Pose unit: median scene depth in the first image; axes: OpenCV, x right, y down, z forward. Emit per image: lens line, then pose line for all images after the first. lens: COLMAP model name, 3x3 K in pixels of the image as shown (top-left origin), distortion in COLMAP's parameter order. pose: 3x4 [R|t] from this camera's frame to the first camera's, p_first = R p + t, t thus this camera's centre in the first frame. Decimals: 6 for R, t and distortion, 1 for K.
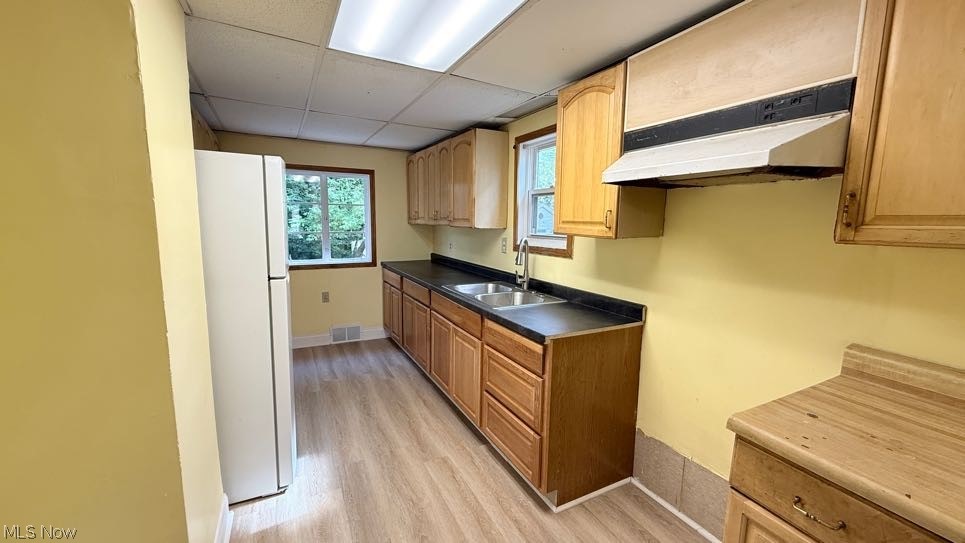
lens RADIAL K [[383.3, 0, 482.1], [0, 383.3, 271.2], [0, 0, 1]] dist [0.001954, 0.000251]
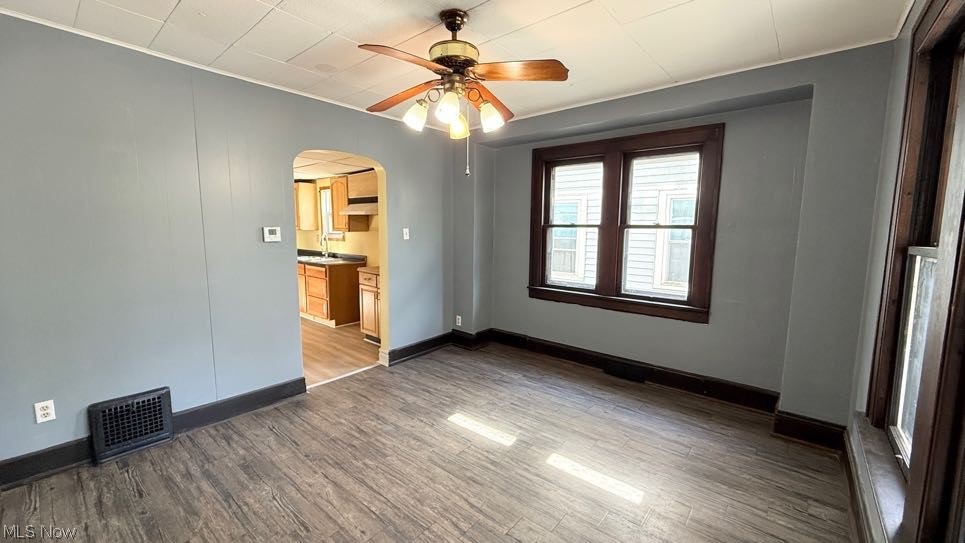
lens RADIAL K [[383.3, 0, 482.9], [0, 383.3, 272.1], [0, 0, 1]] dist [0.001954, 0.000251]
pose [[0.922503, -0.054710, 0.382093, 0.113060], [0.058405, 0.998291, 0.001931, 0.223337], [-0.381546, 0.020535, 0.924122, -1.720354]]
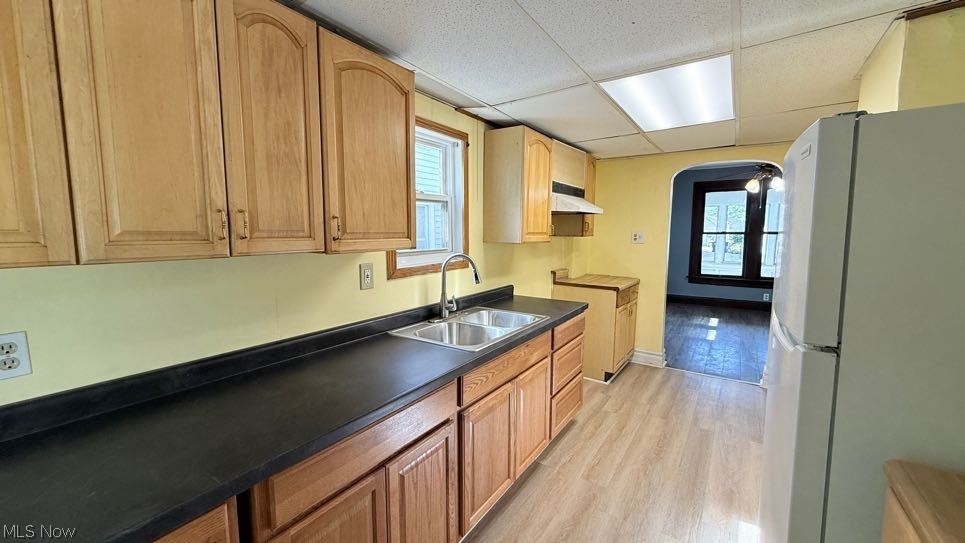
lens RADIAL K [[383.3, 0, 479.6], [0, 383.3, 270.2], [0, 0, 1]] dist [0.001954, 0.000251]
pose [[-0.477003, -0.112679, 0.871649, -0.769549], [0.104746, 0.977391, 0.183670, -0.238116], [-0.872637, 0.178913, -0.454416, 1.604893]]
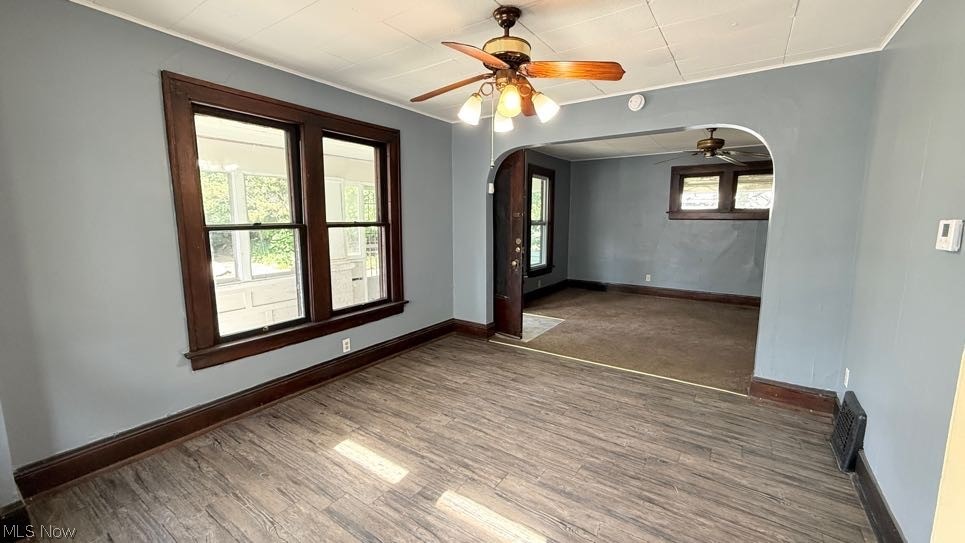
lens RADIAL K [[383.3, 0, 477.6], [0, 383.3, 268.5], [0, 0, 1]] dist [0.001954, 0.000251]
pose [[-0.884040, 0.042802, -0.465448, 1.623608], [-0.077705, 0.968483, 0.236649, -0.165058], [0.460908, 0.245375, -0.852851, 1.447247]]
